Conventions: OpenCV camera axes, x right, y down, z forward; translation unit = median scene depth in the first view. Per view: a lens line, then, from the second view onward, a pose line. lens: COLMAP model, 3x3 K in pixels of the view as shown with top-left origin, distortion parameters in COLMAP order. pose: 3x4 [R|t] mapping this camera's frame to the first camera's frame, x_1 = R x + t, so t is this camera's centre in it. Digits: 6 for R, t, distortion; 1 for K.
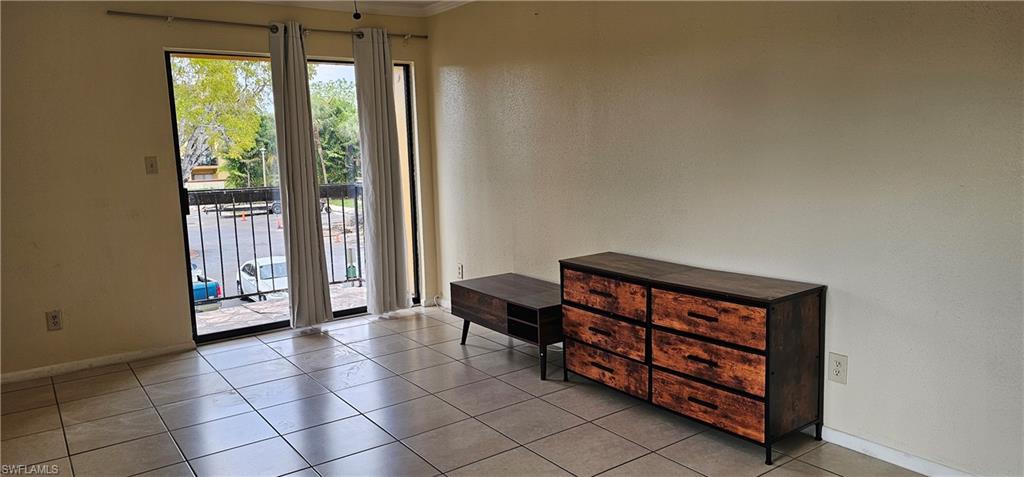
lens RADIAL K [[656.3, 0, 512.0], [0, 656.3, 238.5], [0, 0, 1]] dist [-0.000445, -0.000717]
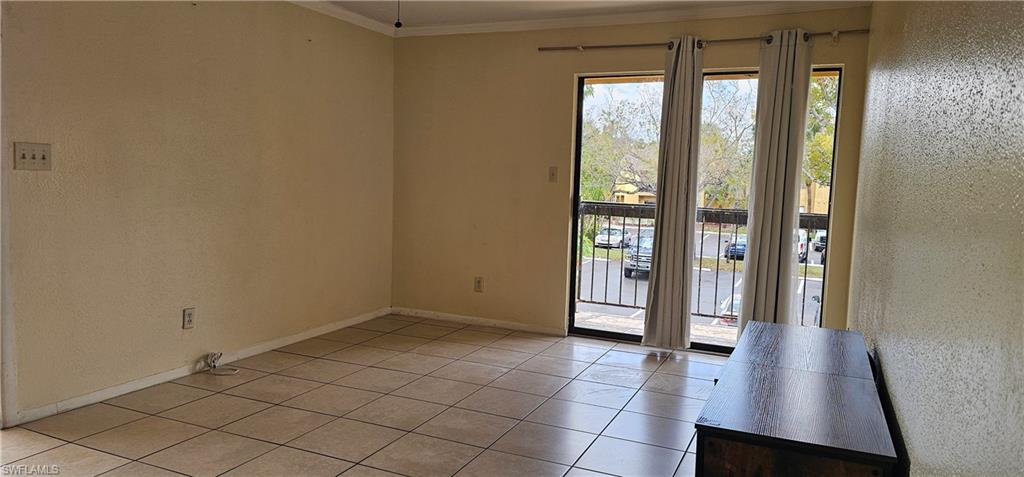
lens RADIAL K [[679.6, 0, 510.8], [0, 679.6, 256.4], [0, 0, 1]] dist [0.002807, 0.000059]
pose [[0.477490, 0.156822, -0.864529, 0.455772], [-0.162599, 0.982719, 0.088455, -0.056298], [0.863461, 0.098335, 0.494738, 0.307597]]
